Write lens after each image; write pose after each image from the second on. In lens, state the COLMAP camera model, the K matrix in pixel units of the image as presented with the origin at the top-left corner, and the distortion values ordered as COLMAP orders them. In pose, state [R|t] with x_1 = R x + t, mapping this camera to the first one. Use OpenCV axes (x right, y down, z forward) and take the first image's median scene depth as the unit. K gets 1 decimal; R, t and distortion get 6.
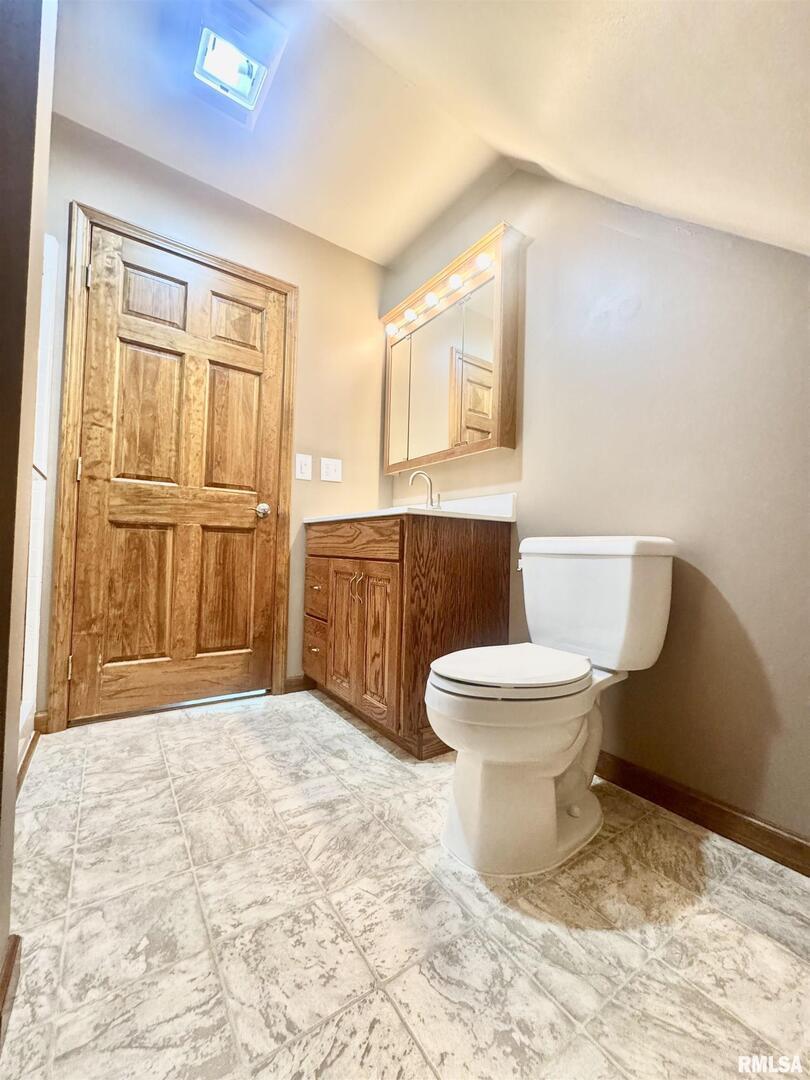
lens RADIAL K [[428.9, 0, 407.4], [0, 428.9, 535.7], [0, 0, 1]] dist [-0.004534, 0.000563]
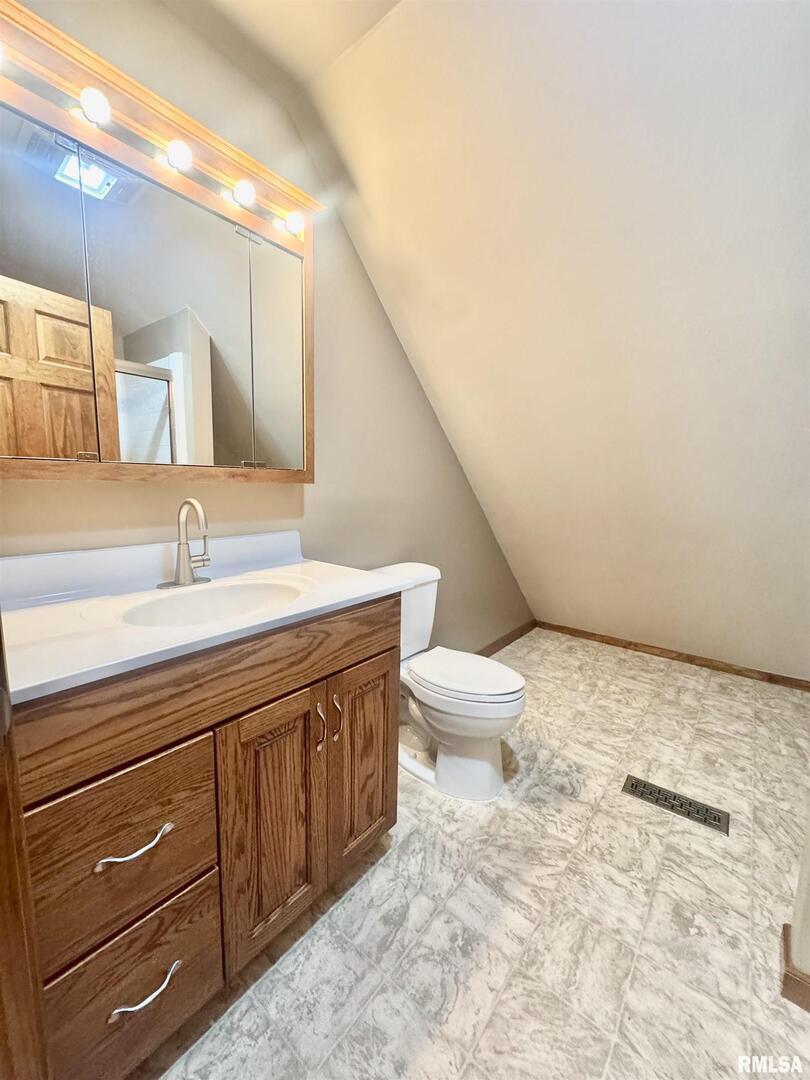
lens RADIAL K [[428.9, 0, 402.5], [0, 428.9, 536.3], [0, 0, 1]] dist [-0.004534, 0.000563]
pose [[-0.270475, -0.156743, 0.949882, -1.115950], [-0.060962, 0.987466, 0.145586, -0.388280], [-0.960795, -0.018529, -0.276640, 1.744189]]
